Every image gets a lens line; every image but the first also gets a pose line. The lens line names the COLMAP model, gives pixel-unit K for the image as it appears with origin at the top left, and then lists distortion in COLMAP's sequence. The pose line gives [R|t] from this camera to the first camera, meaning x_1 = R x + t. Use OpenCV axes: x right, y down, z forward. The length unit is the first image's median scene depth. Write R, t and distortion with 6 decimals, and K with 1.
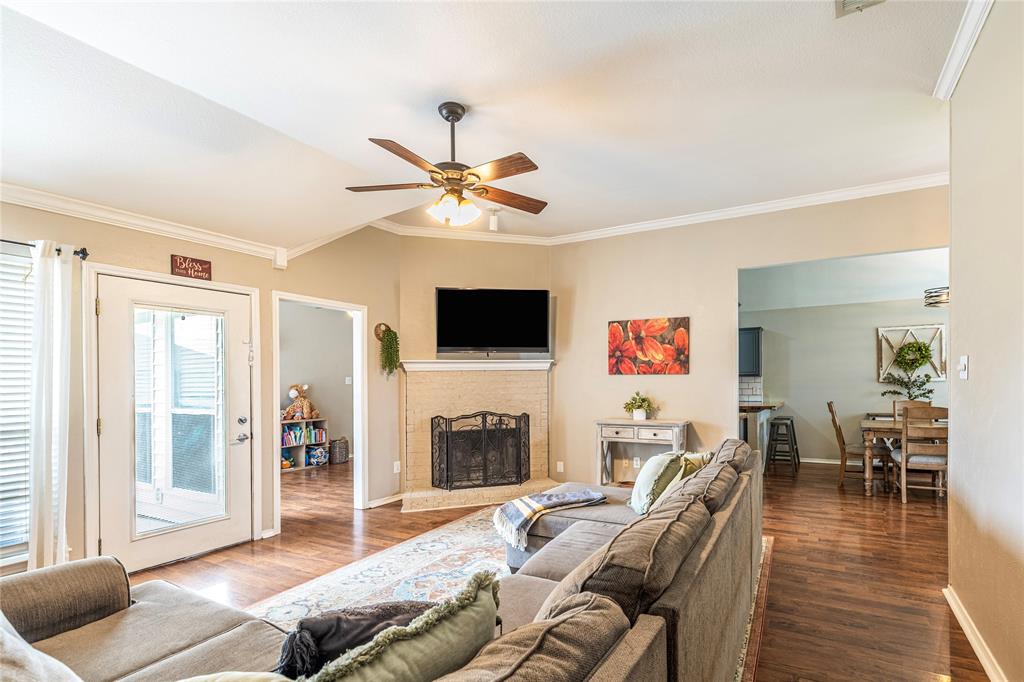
lens RADIAL K [[463.2, 0, 607.0], [0, 463.2, 380.2], [0, 0, 1]] dist [0.000368, -0.000563]
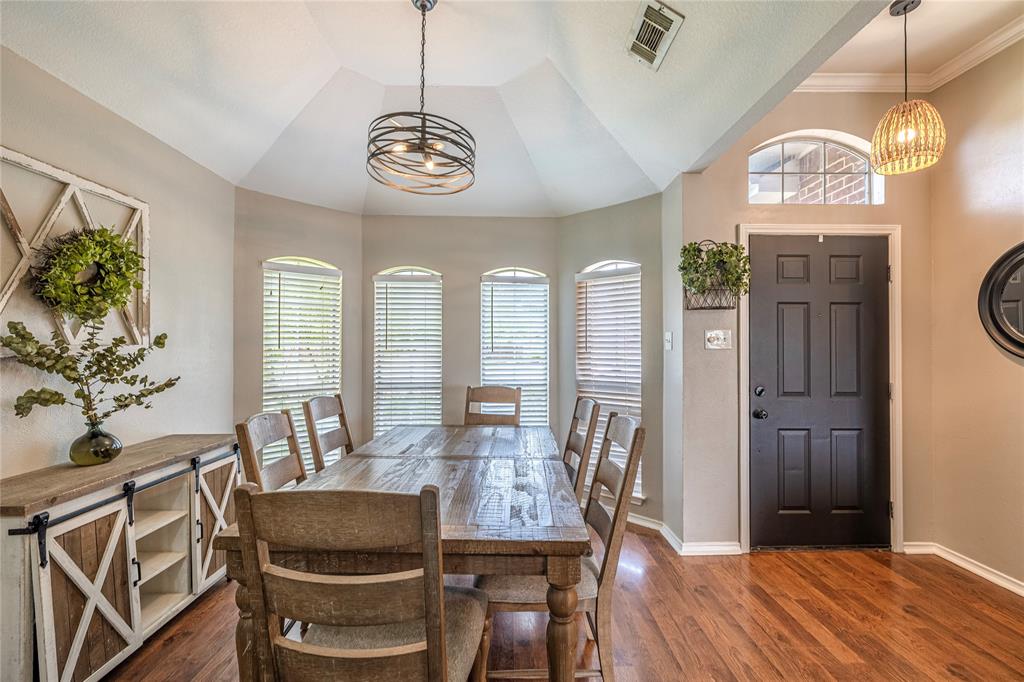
lens RADIAL K [[463.2, 0, 528.1], [0, 463.2, 332.1], [0, 0, 1]] dist [0.000368, -0.000563]
pose [[-0.447996, 0.047123, 0.892793, 0.342752], [-0.000545, 0.998595, -0.052981, 0.004704], [-0.894035, -0.024222, -0.447341, 1.178795]]
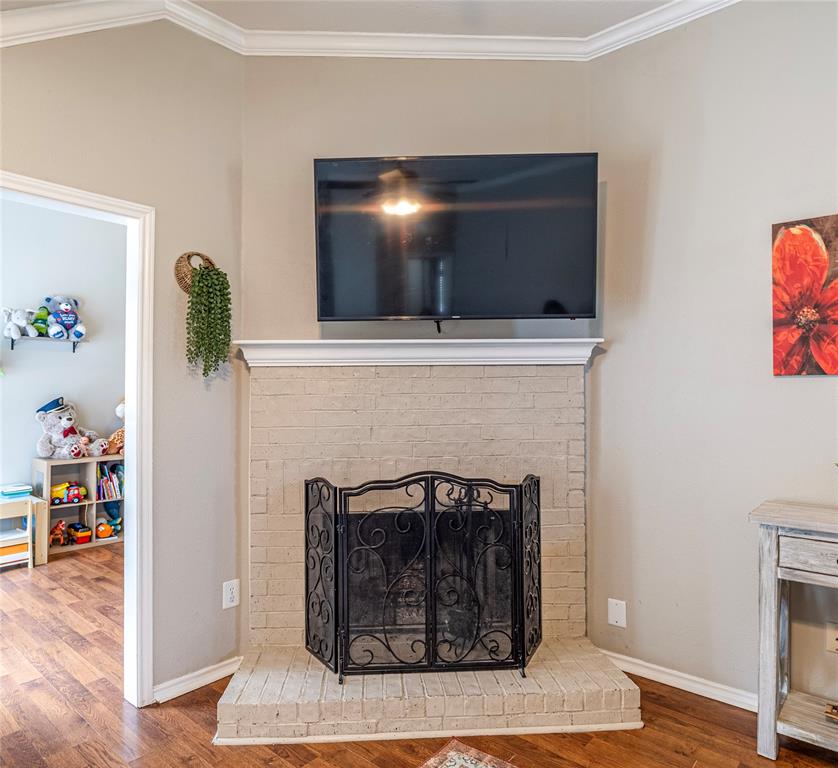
lens RADIAL K [[588.0, 0, 414.5], [0, 588.0, 380.4], [0, 0, 1]] dist [-0.019053, -0.001092]
pose [[0.958100, 0.000600, -0.286434, -0.136184], [-0.005230, 0.999868, -0.015399, -0.000221], [0.286387, 0.016252, 0.957976, 0.523009]]
